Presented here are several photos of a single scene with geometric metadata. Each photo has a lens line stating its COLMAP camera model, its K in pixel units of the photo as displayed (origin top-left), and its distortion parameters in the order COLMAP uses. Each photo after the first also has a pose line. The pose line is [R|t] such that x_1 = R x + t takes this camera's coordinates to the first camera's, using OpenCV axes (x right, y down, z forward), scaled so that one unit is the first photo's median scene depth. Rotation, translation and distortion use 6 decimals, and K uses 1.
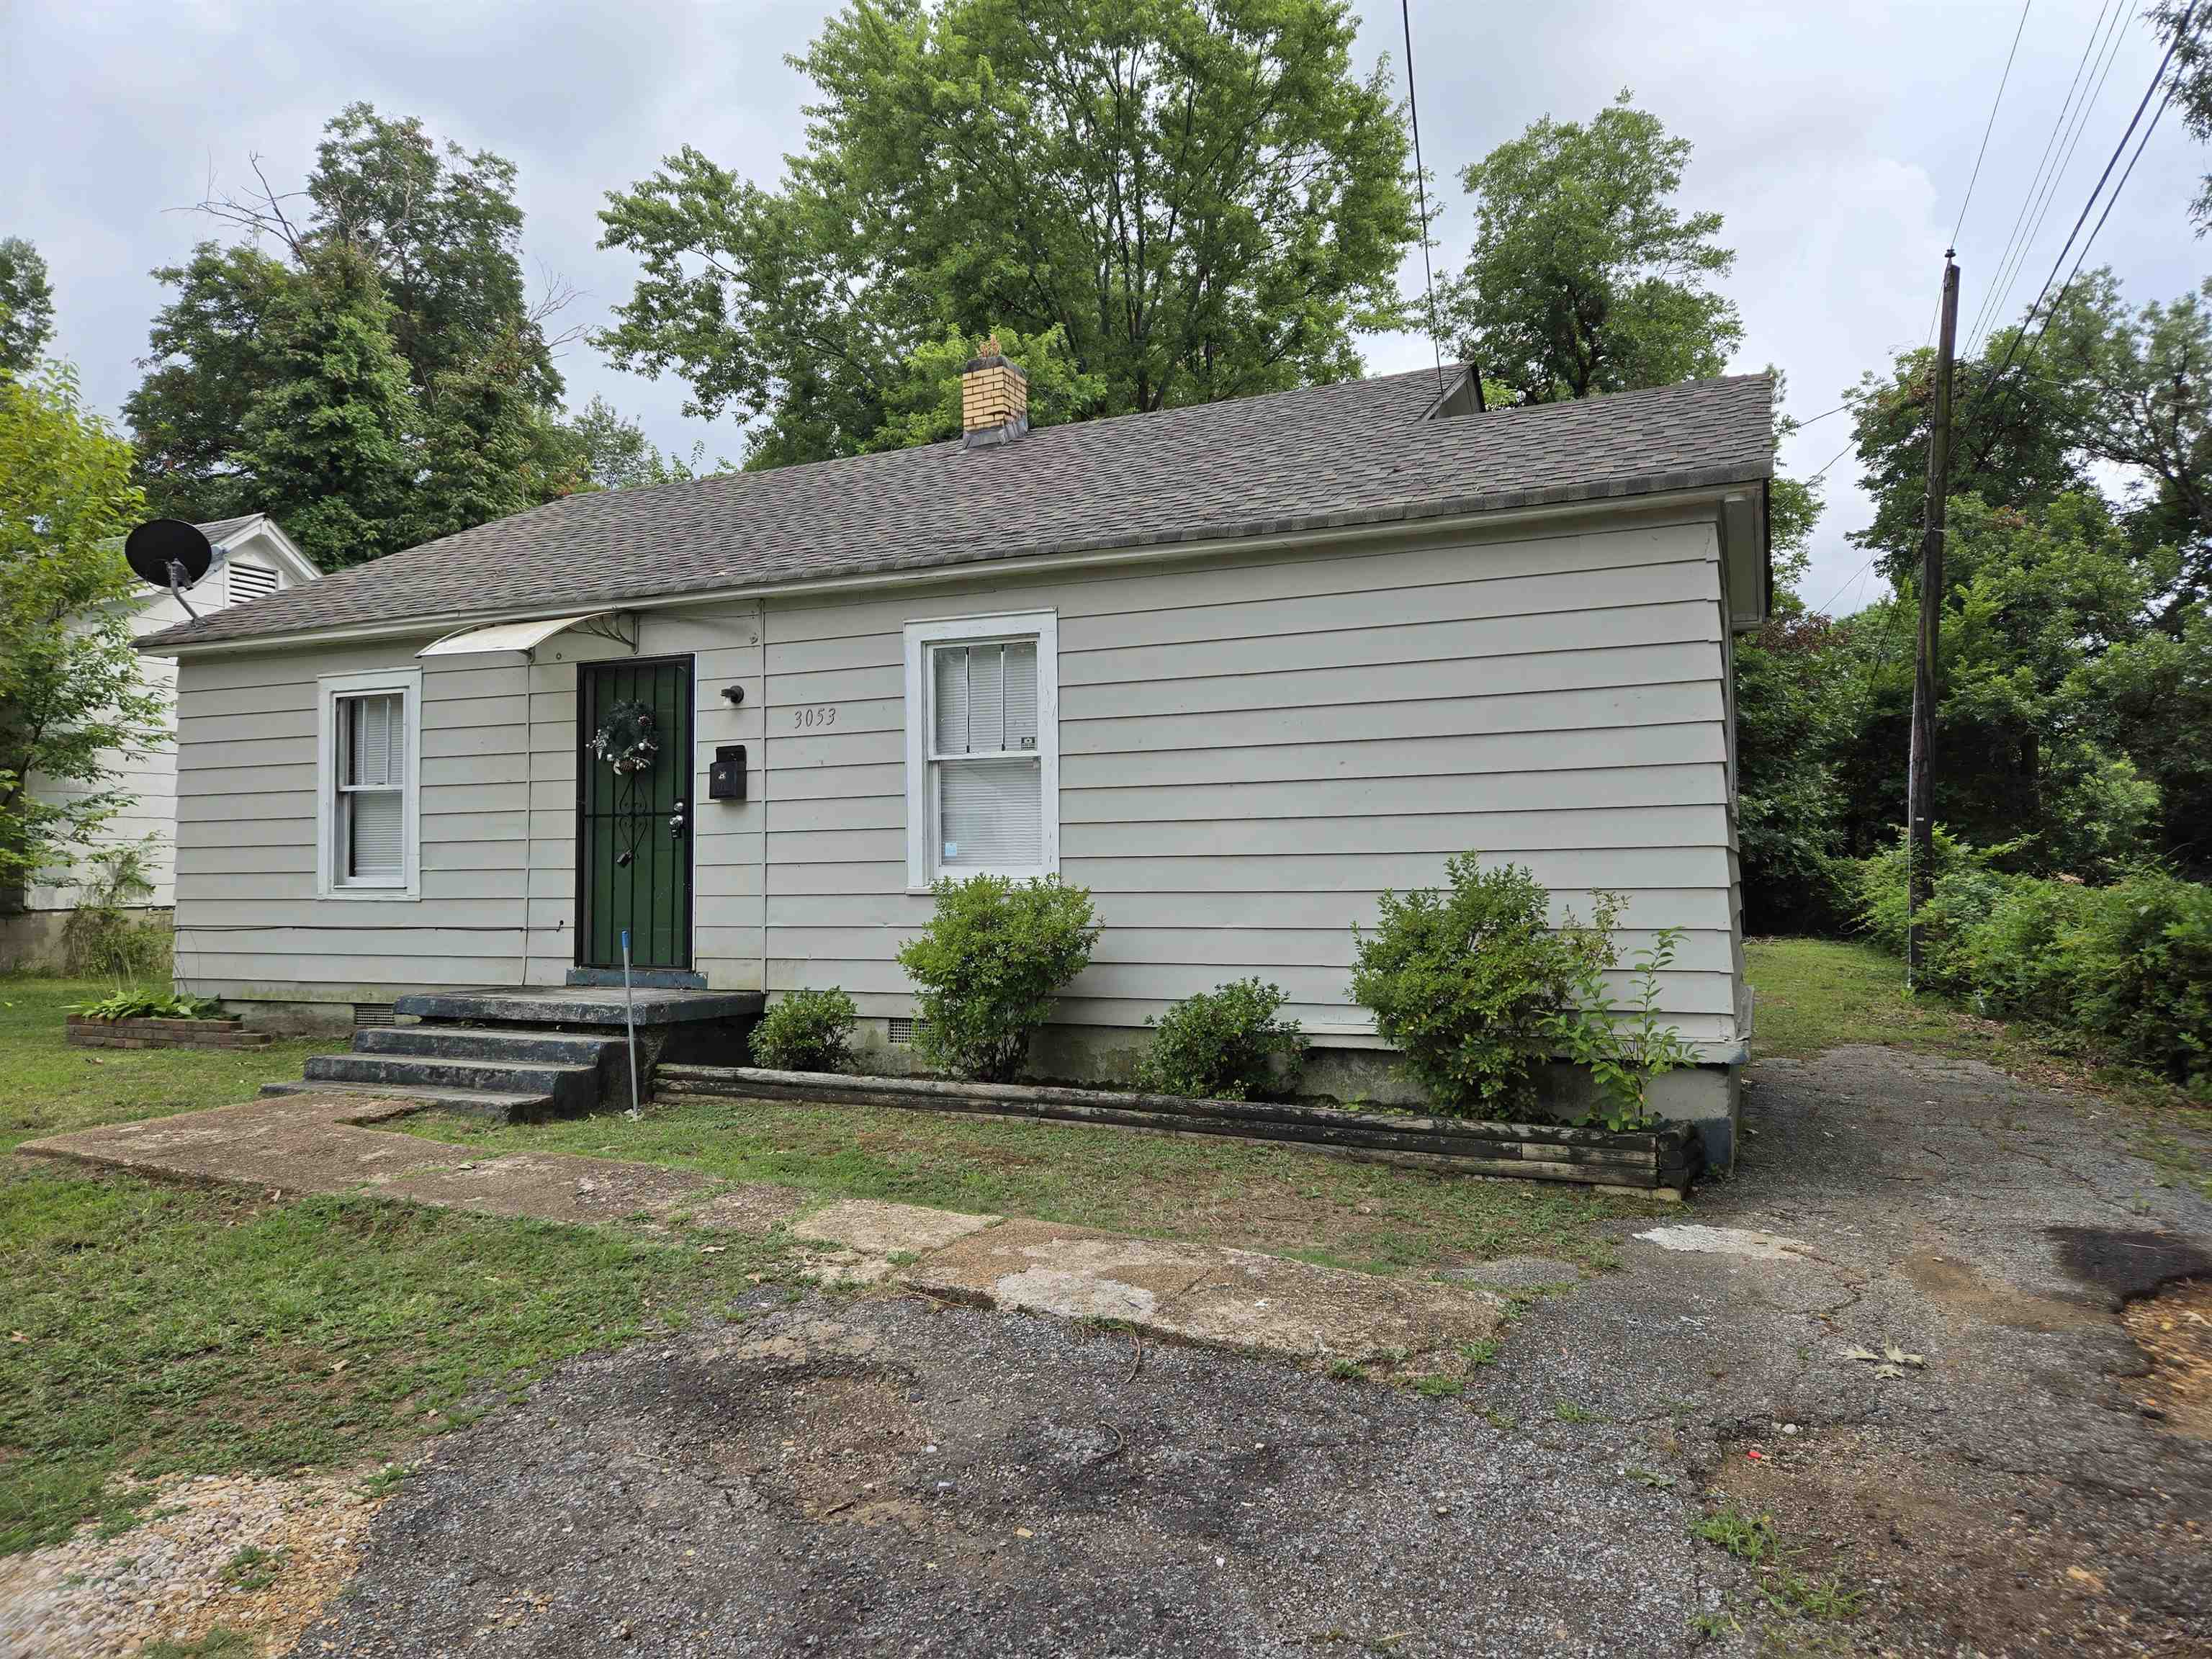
lens RADIAL K [[1479.4, 0, 1101.7], [0, 1479.4, 831.8], [0, 0, 1]] dist [0.064411, -0.039891]
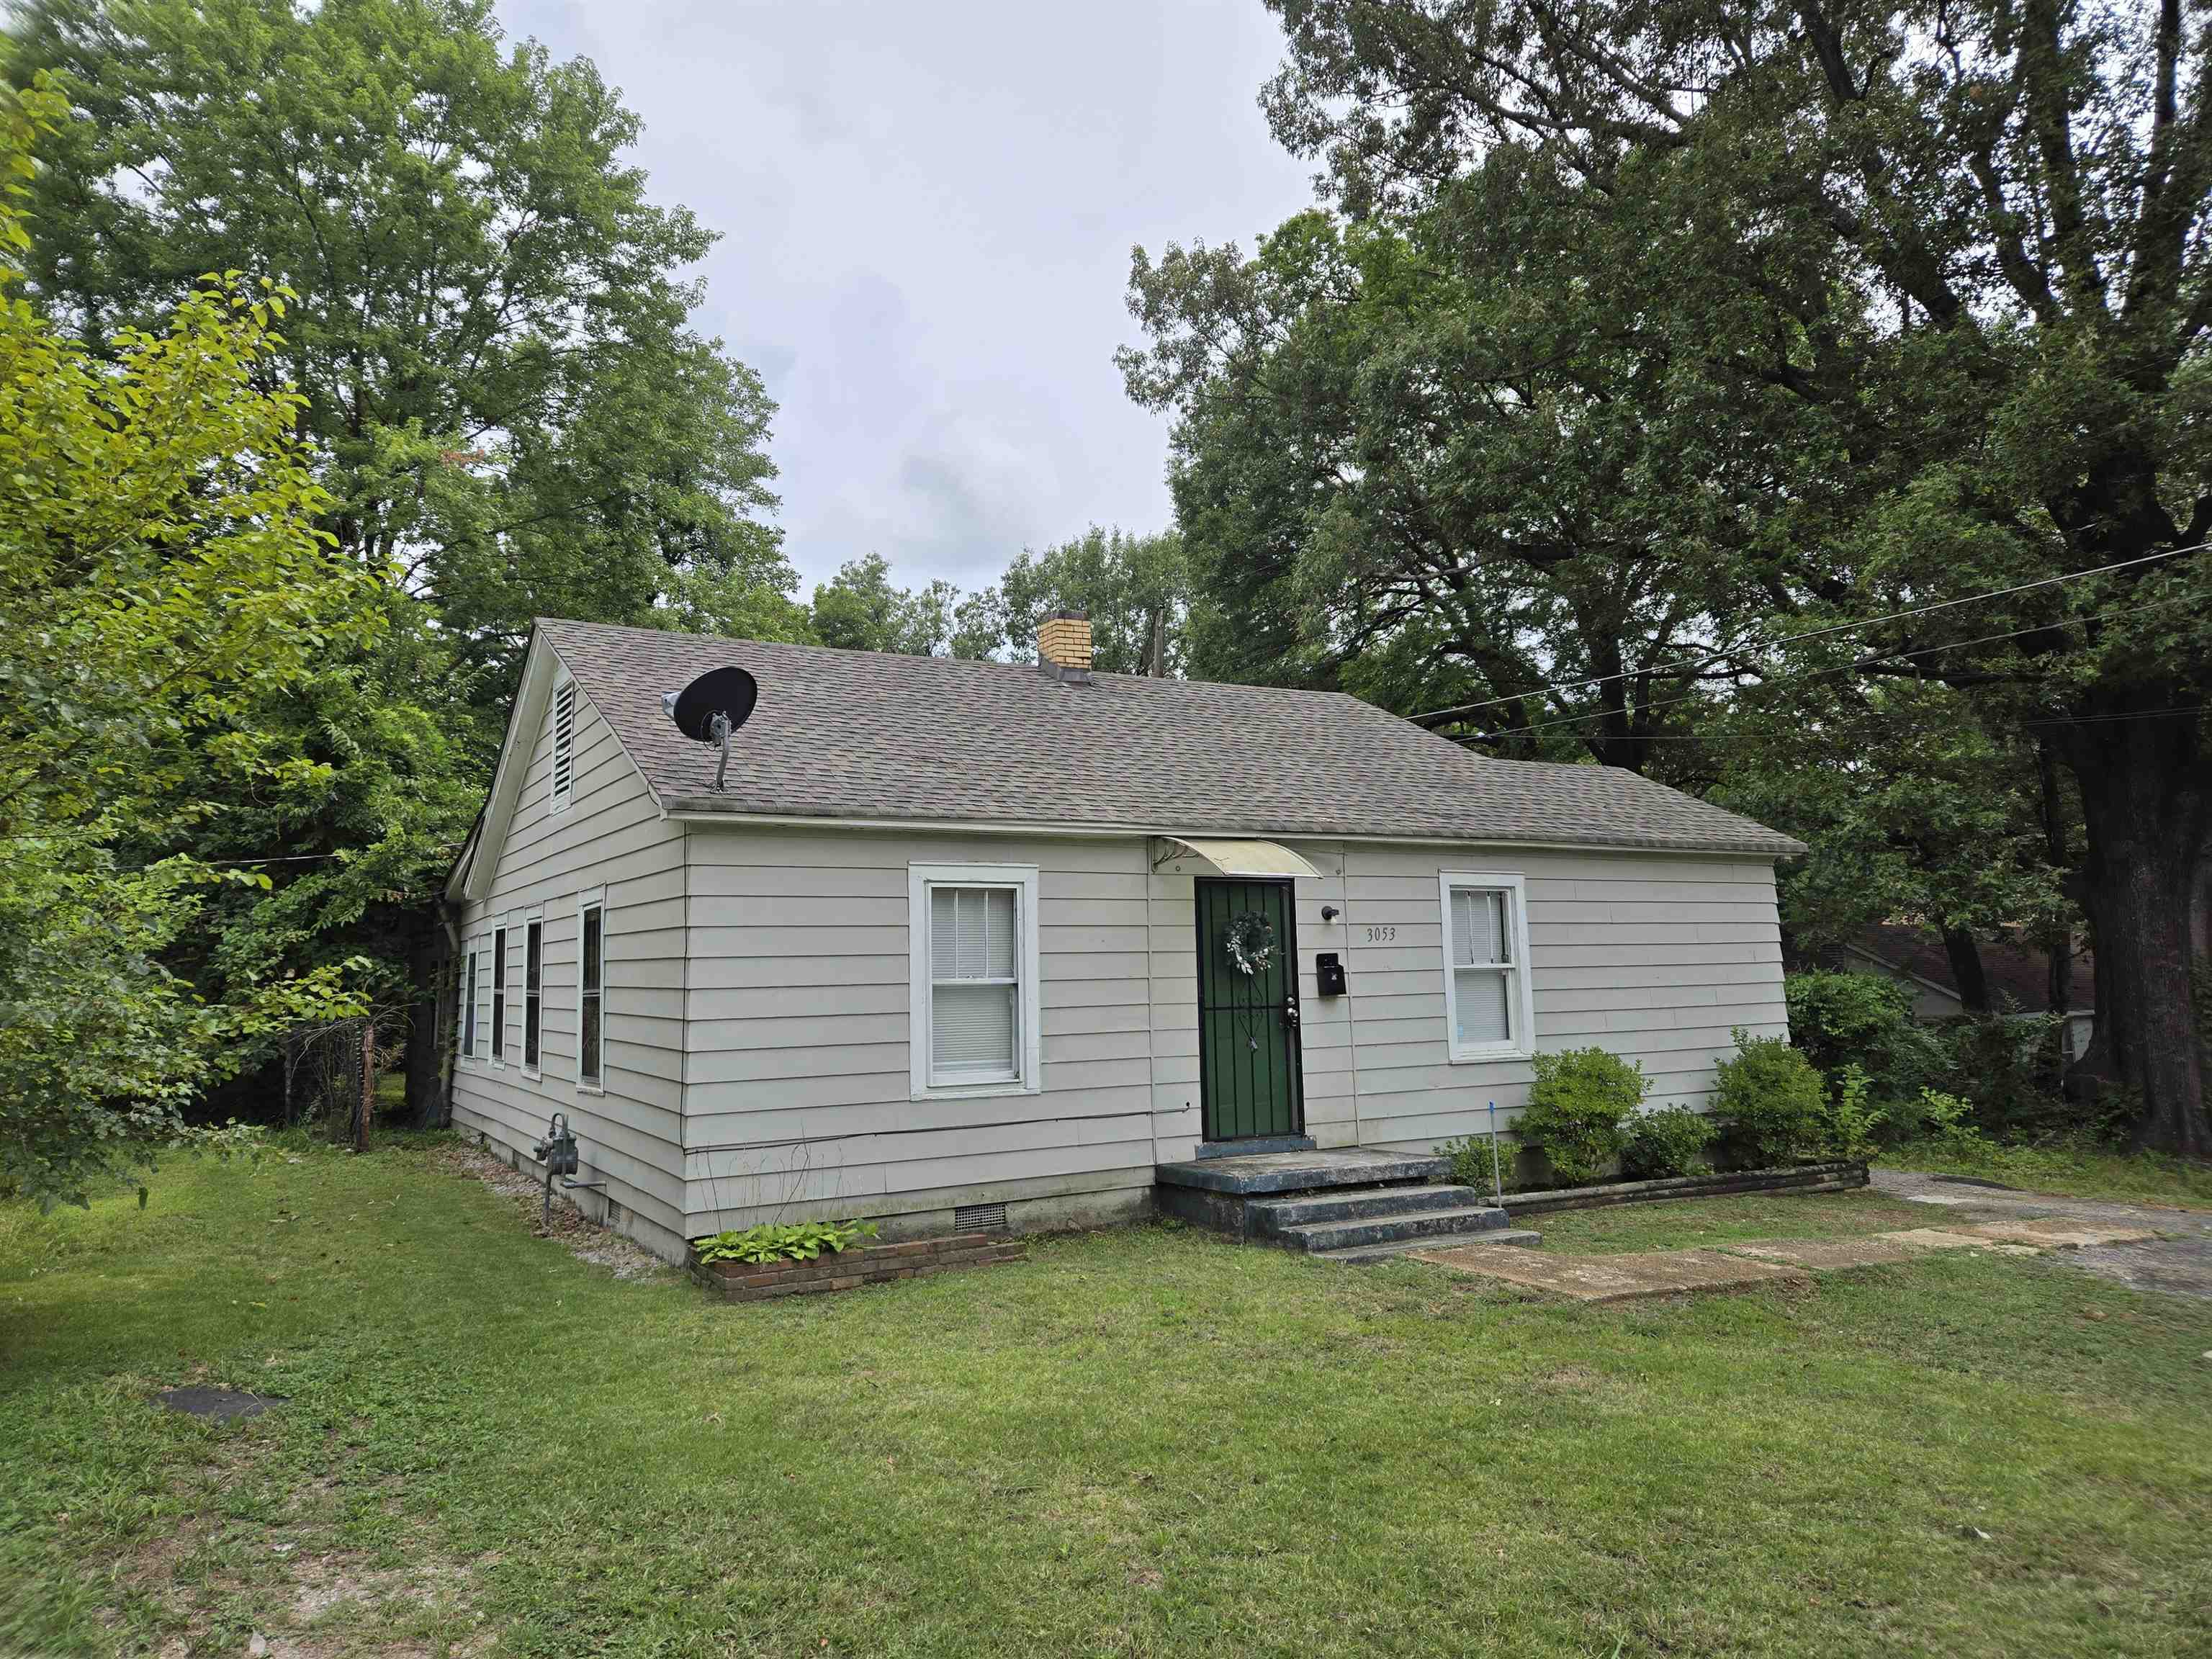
lens RADIAL K [[1479.4, 0, 1096.5], [0, 1479.4, 822.5], [0, 0, 1]] dist [0.064411, -0.039891]
pose [[0.590271, 0.081941, 0.803035, -1.520726], [-0.006158, 0.995263, -0.097029, -0.048626], [-0.807182, 0.052328, 0.587979, 0.438800]]
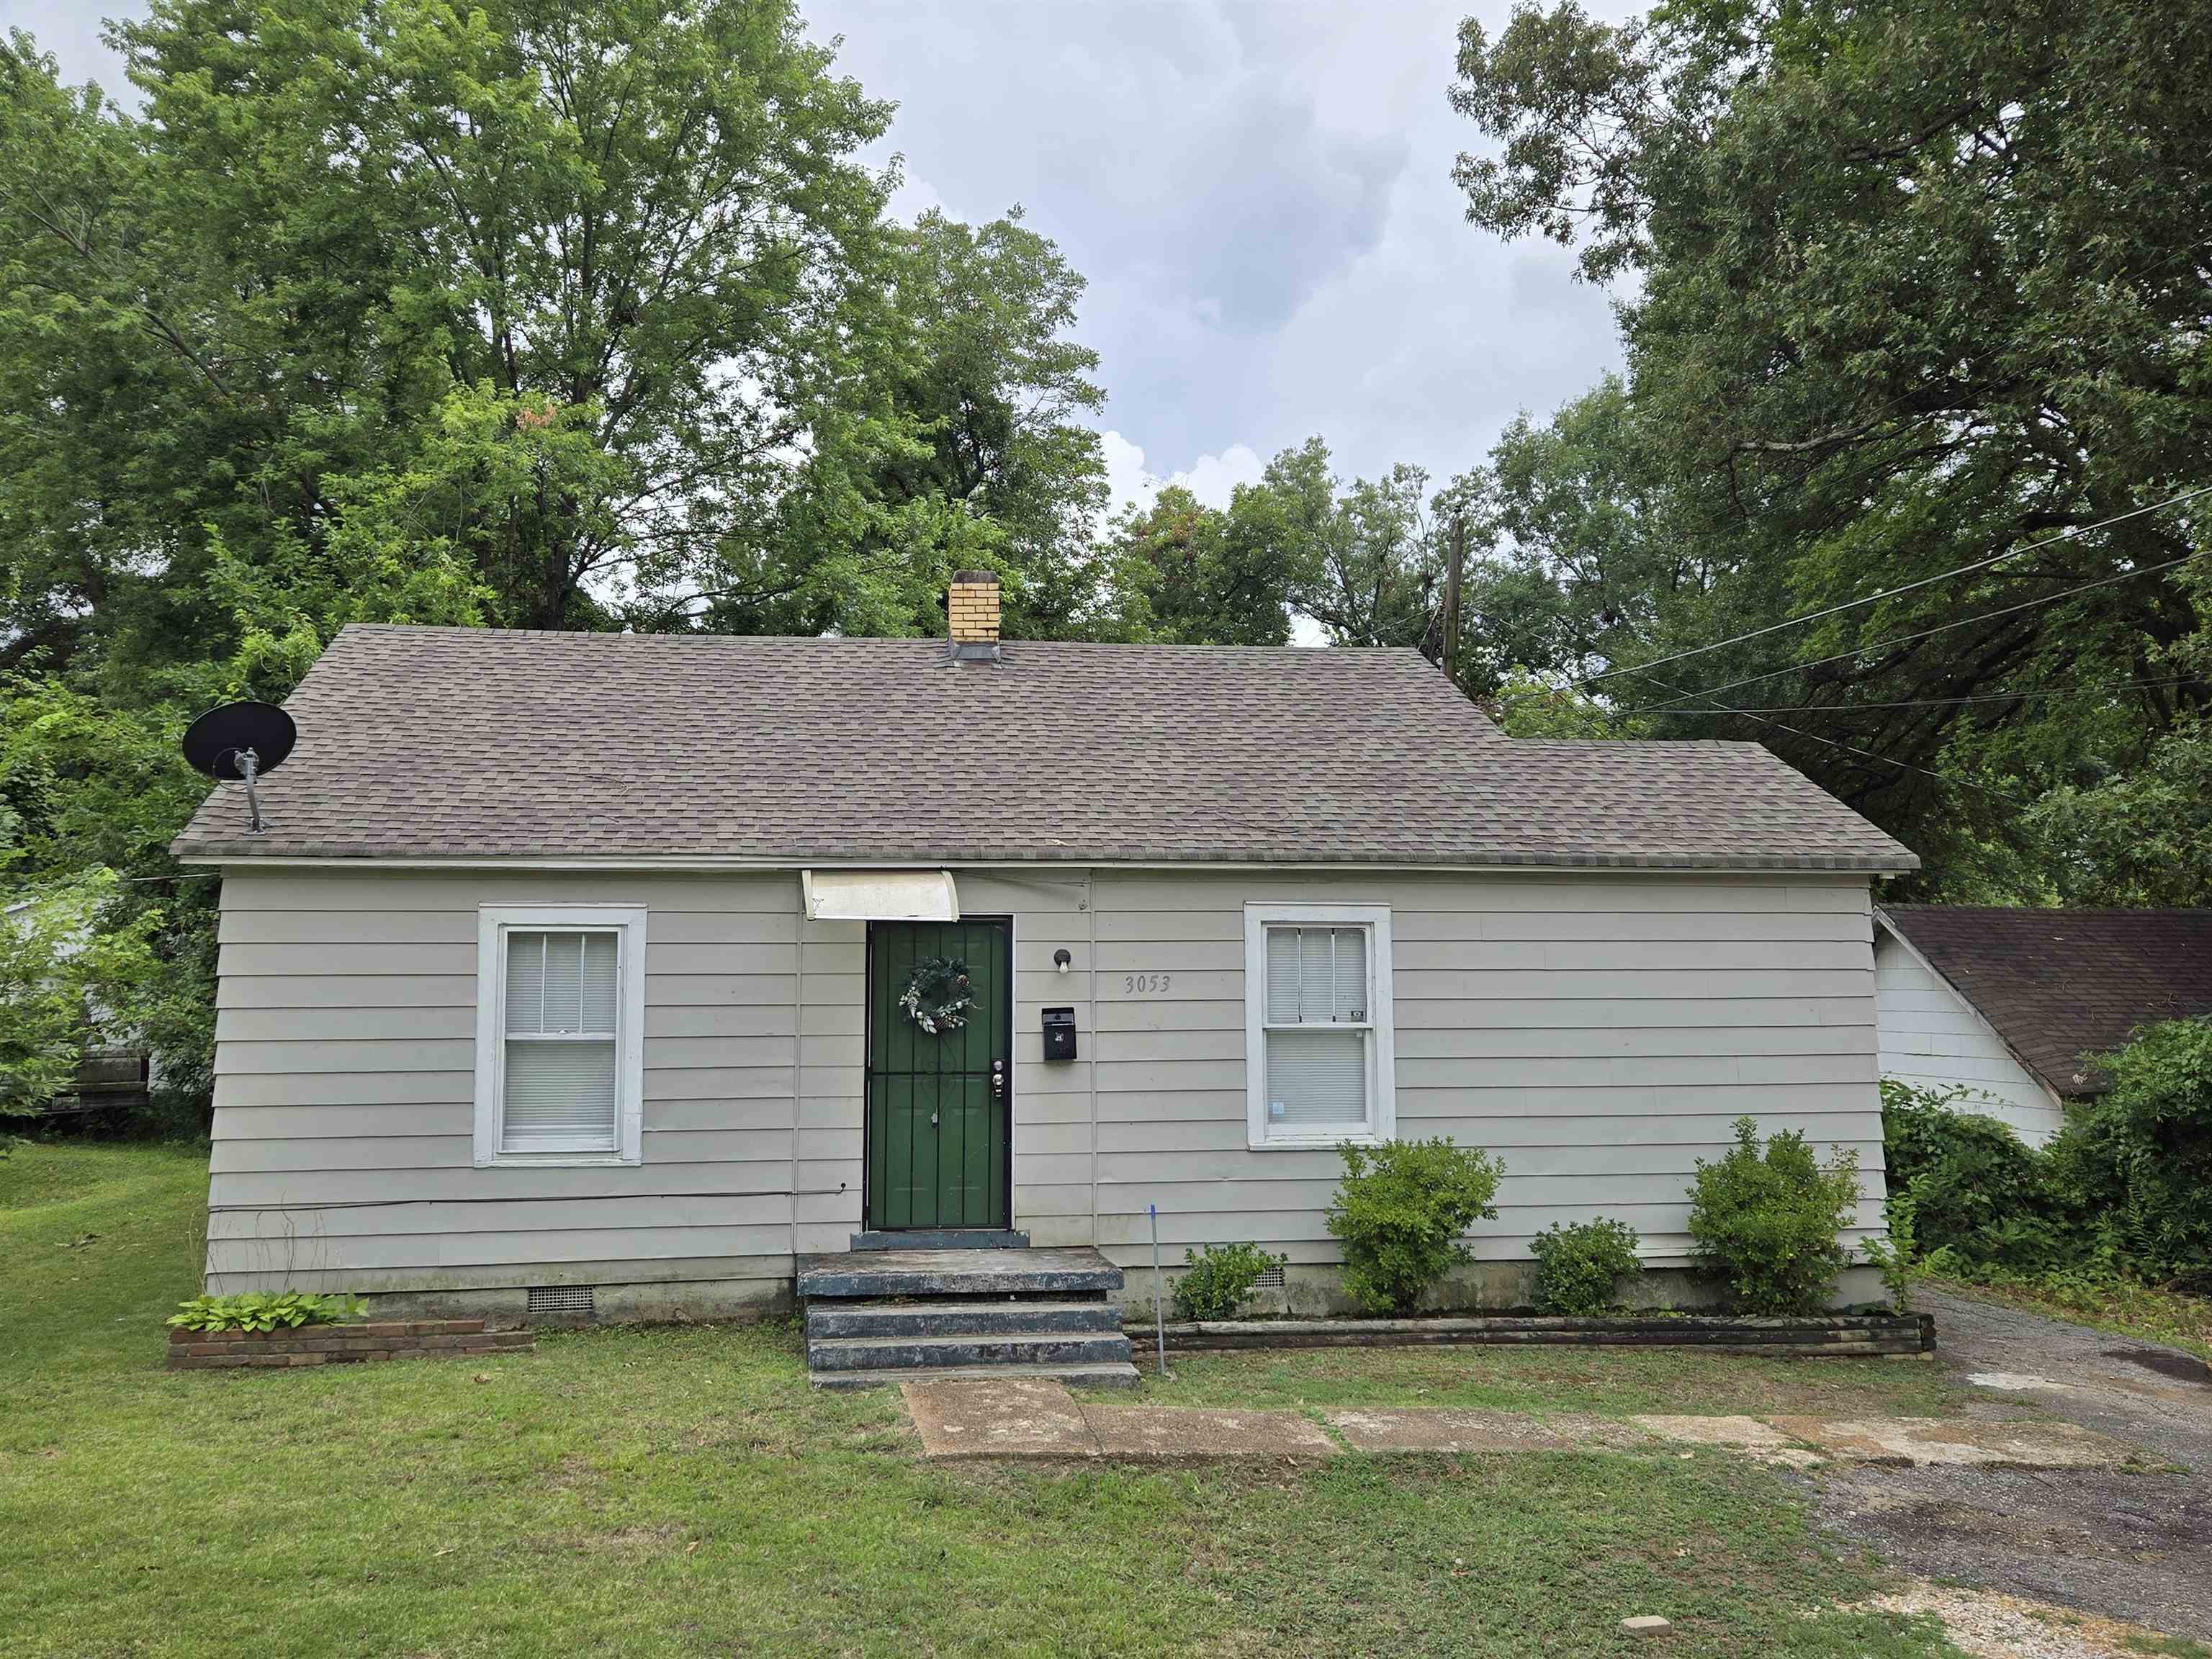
lens RADIAL K [[1917.4, 0, 1087.6], [0, 1917.4, 835.5], [0, 0, 1]] dist [0.069083, -0.035979]
pose [[0.840454, 0.048717, 0.539688, -1.041925], [-0.022173, 0.998208, -0.055576, -0.112395], [-0.541429, 0.034743, 0.840028, -0.149392]]
